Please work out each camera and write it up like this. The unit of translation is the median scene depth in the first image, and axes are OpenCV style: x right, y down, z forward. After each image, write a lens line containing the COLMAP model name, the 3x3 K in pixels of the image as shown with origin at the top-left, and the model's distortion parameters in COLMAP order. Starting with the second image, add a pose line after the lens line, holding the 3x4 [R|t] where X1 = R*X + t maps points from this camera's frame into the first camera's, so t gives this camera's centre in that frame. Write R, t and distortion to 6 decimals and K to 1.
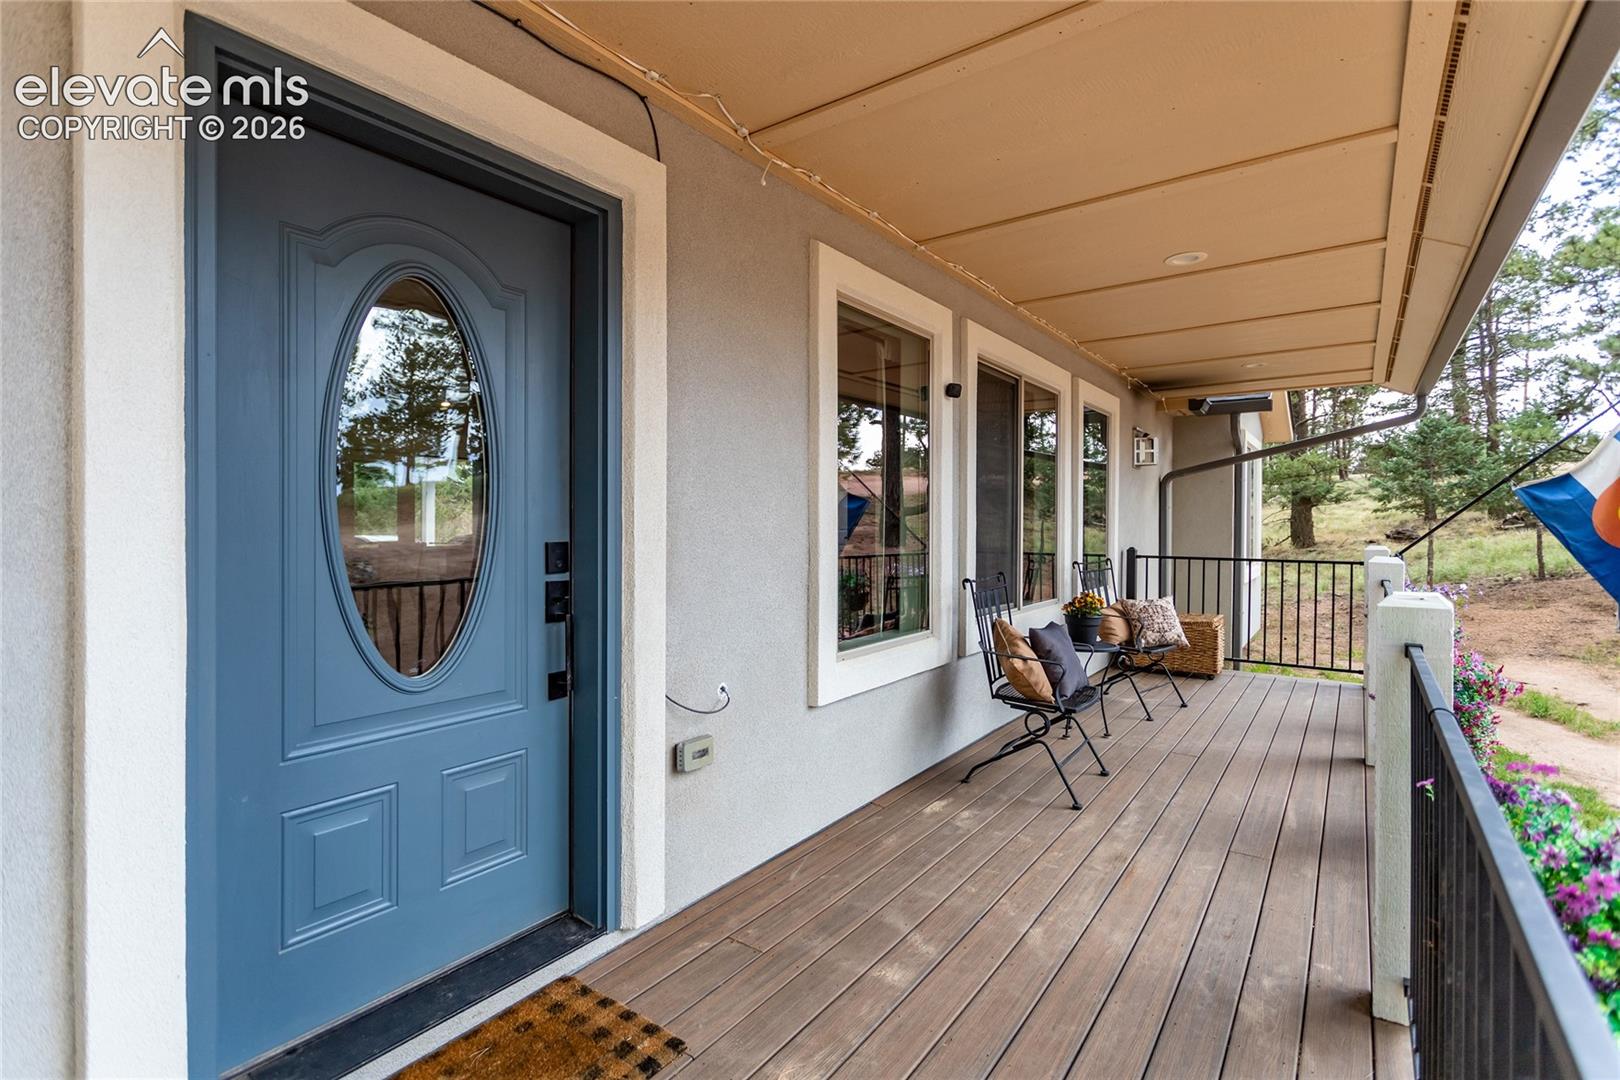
lens RADIAL K [[771.6, 0, 811.5], [0, 771.6, 533.0], [0, 0, 1]] dist [0.000506, 0.002310]
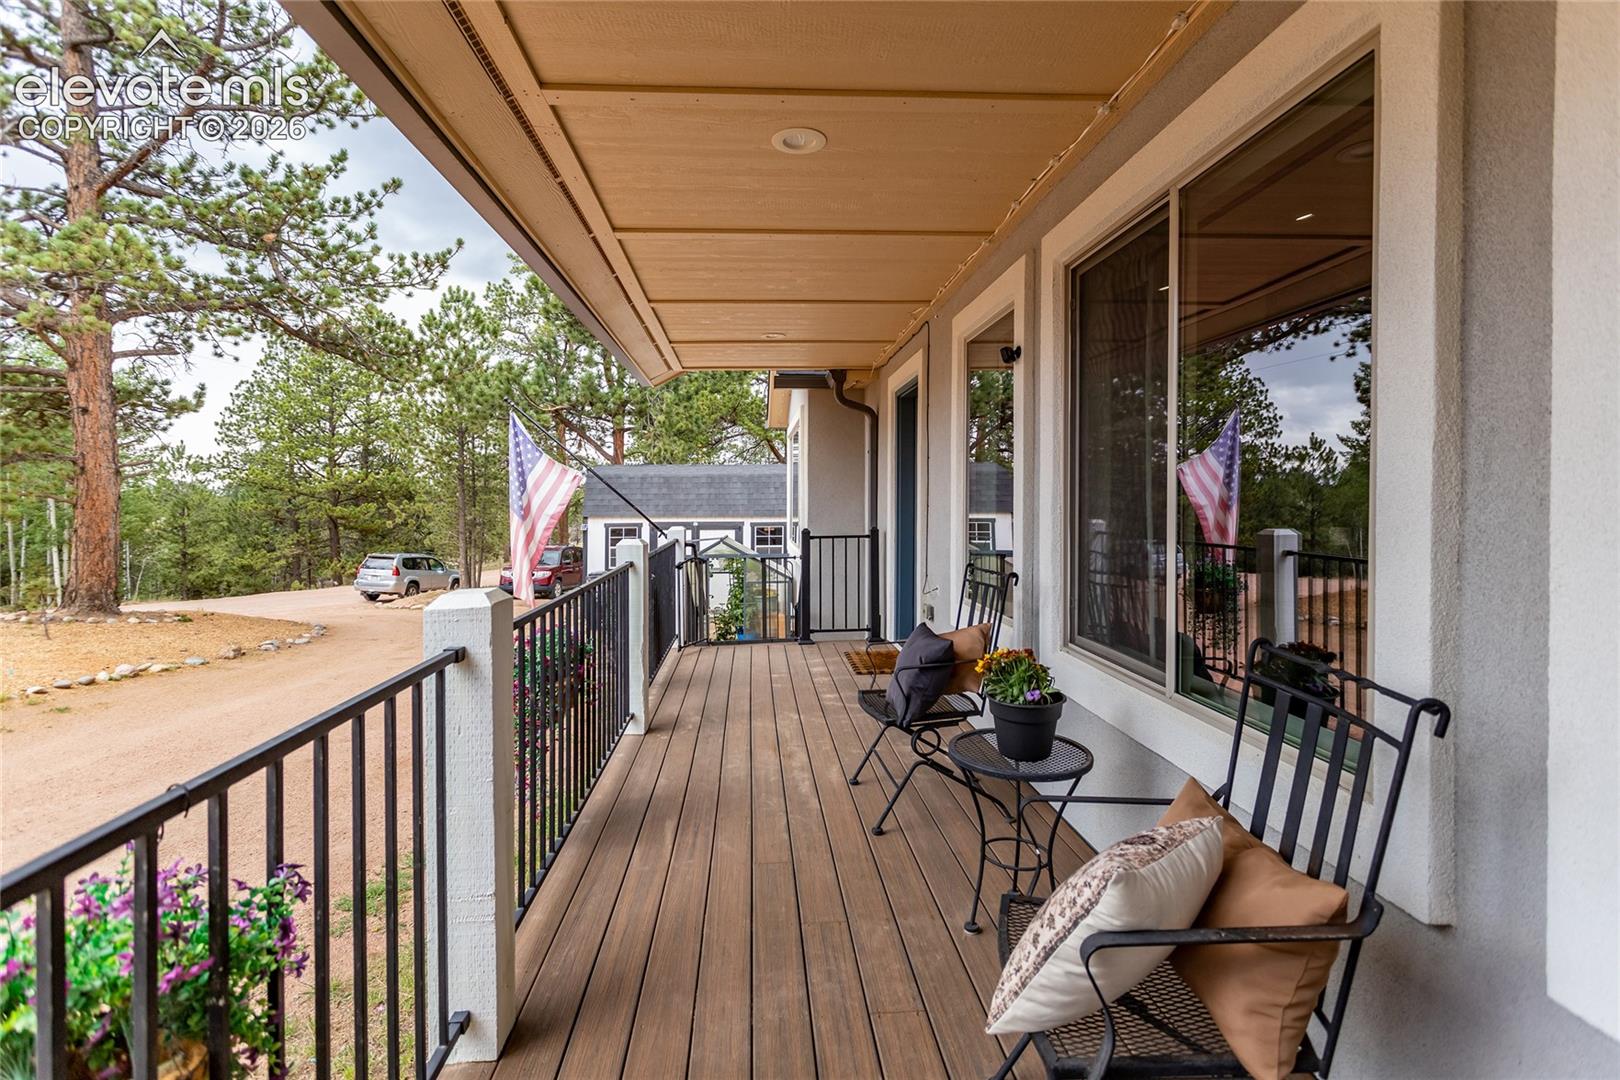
lens RADIAL K [[771.6, 0, 813.6], [0, 771.6, 529.6], [0, 0, 1]] dist [0.000506, 0.002310]
pose [[-0.772223, -0.001113, -0.635351, 1.086647], [-0.015161, 0.999746, 0.016675, 0.002683], [0.635171, 0.022509, -0.772044, 1.833072]]
